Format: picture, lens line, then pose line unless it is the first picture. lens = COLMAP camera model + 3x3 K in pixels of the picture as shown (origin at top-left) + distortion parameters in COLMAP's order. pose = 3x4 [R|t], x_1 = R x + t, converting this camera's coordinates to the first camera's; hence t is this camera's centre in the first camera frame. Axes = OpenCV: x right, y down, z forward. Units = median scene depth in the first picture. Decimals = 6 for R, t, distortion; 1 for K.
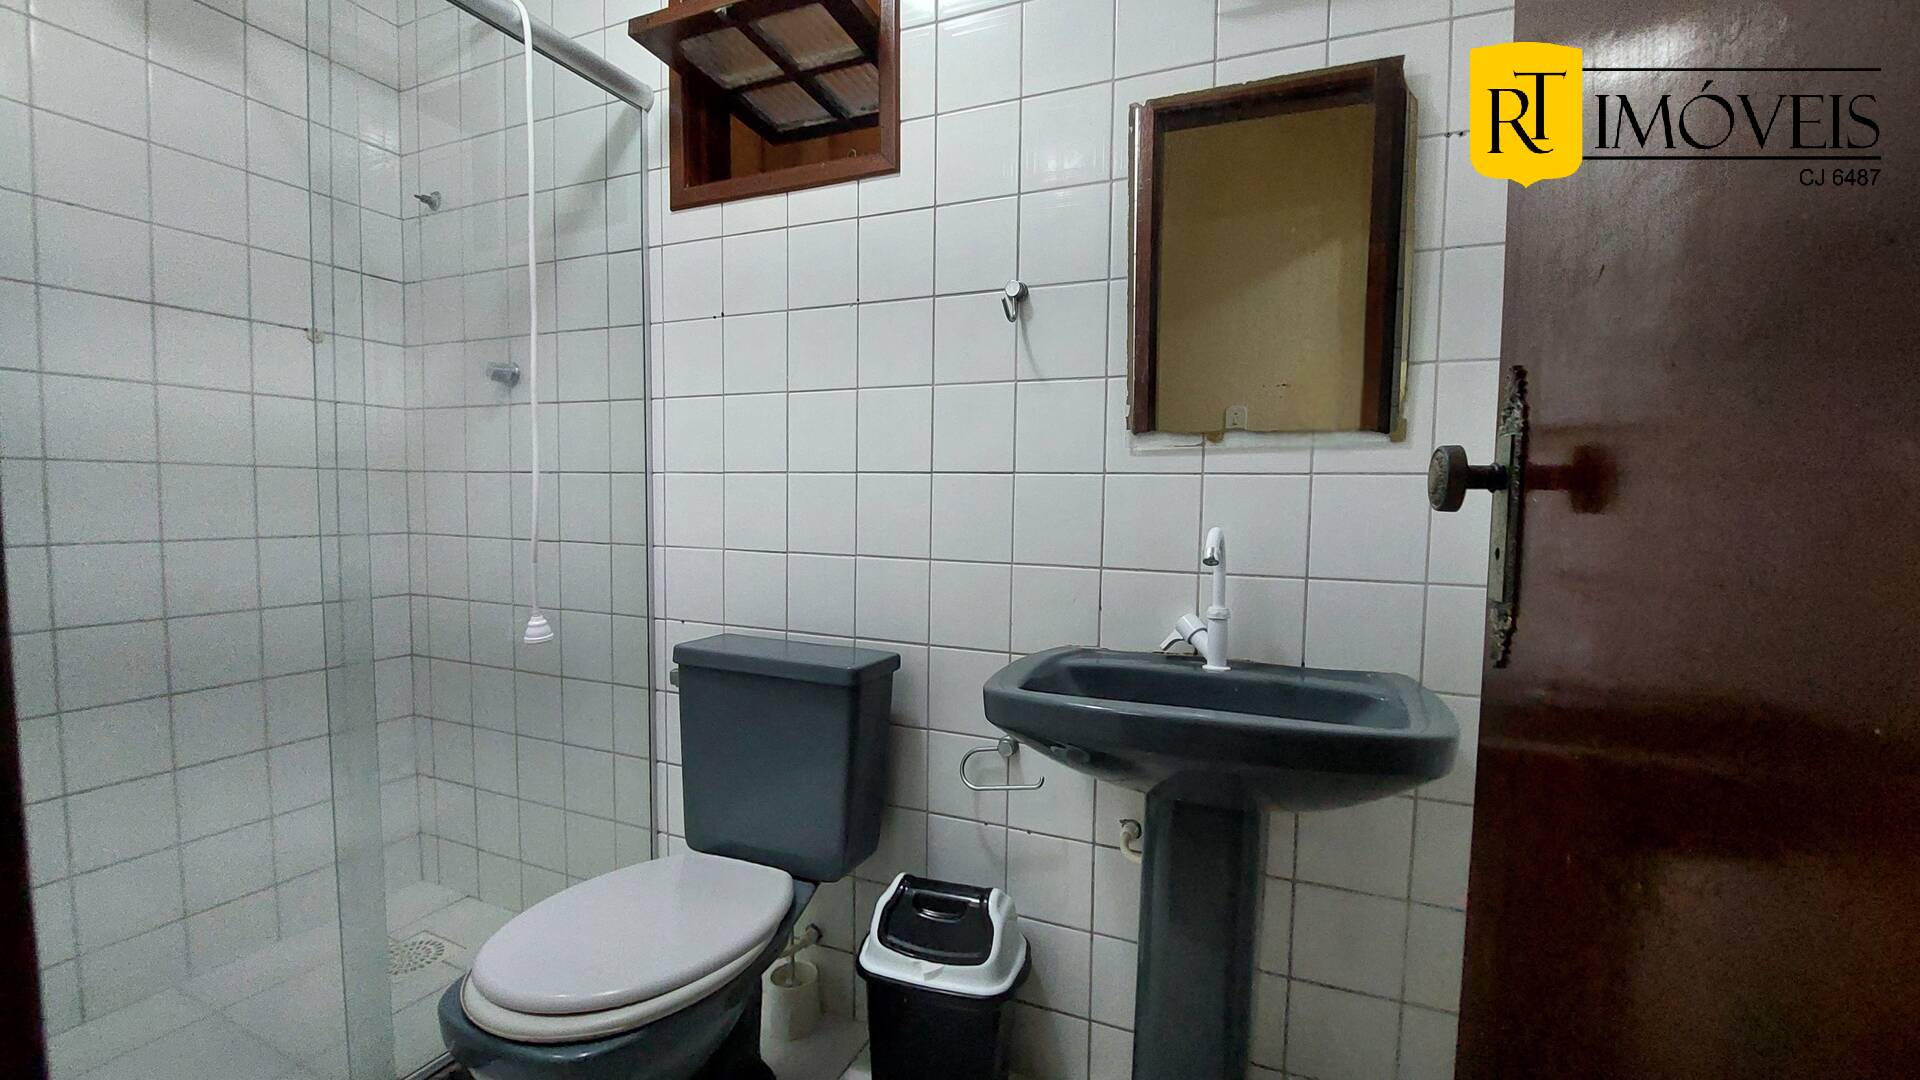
lens RADIAL K [[780.4, 0, 970.4], [0, 780.4, 549.6], [0, 0, 1]] dist [-0.016008, -0.001819]
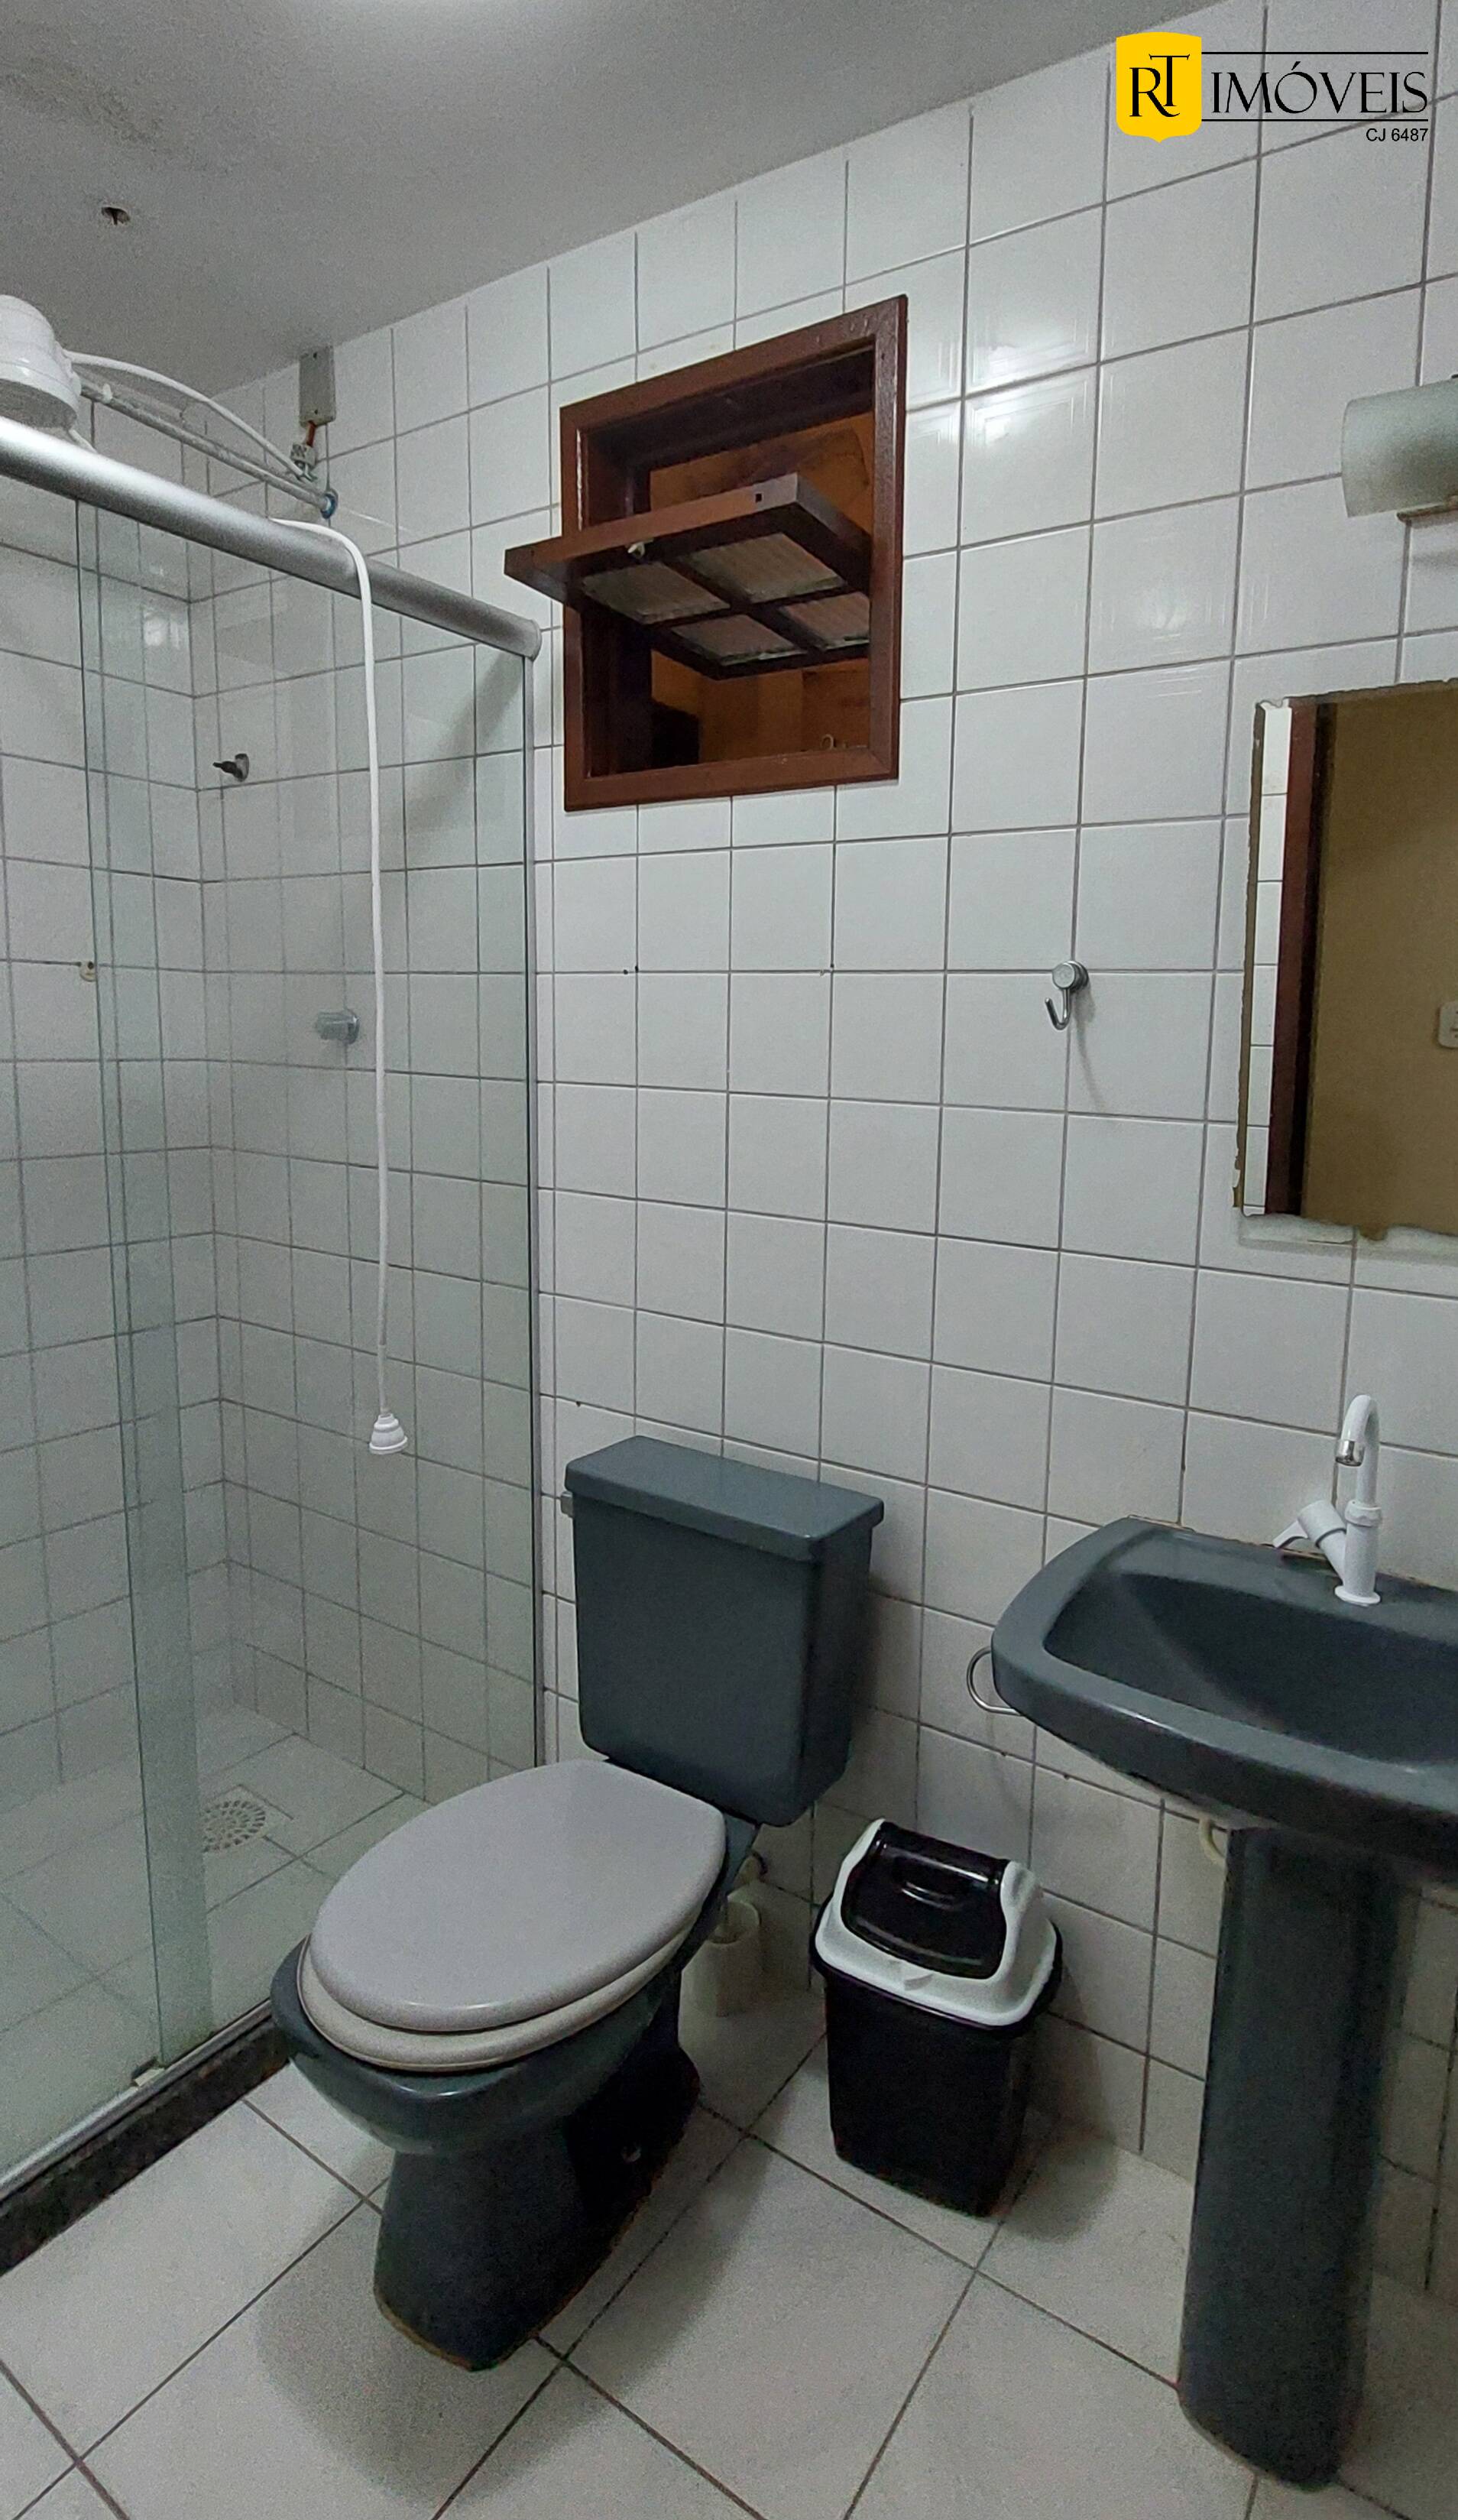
lens RADIAL K [[1216.3, 0, 836.2], [0, 1216.3, 1192.7], [0, 0, 1]] dist [-0.011290, -0.000280]
pose [[0.989420, 0.026433, -0.142654, 0.013964], [-0.018263, 0.998133, 0.058282, -0.196834], [0.143928, -0.055060, 0.988055, -0.048300]]
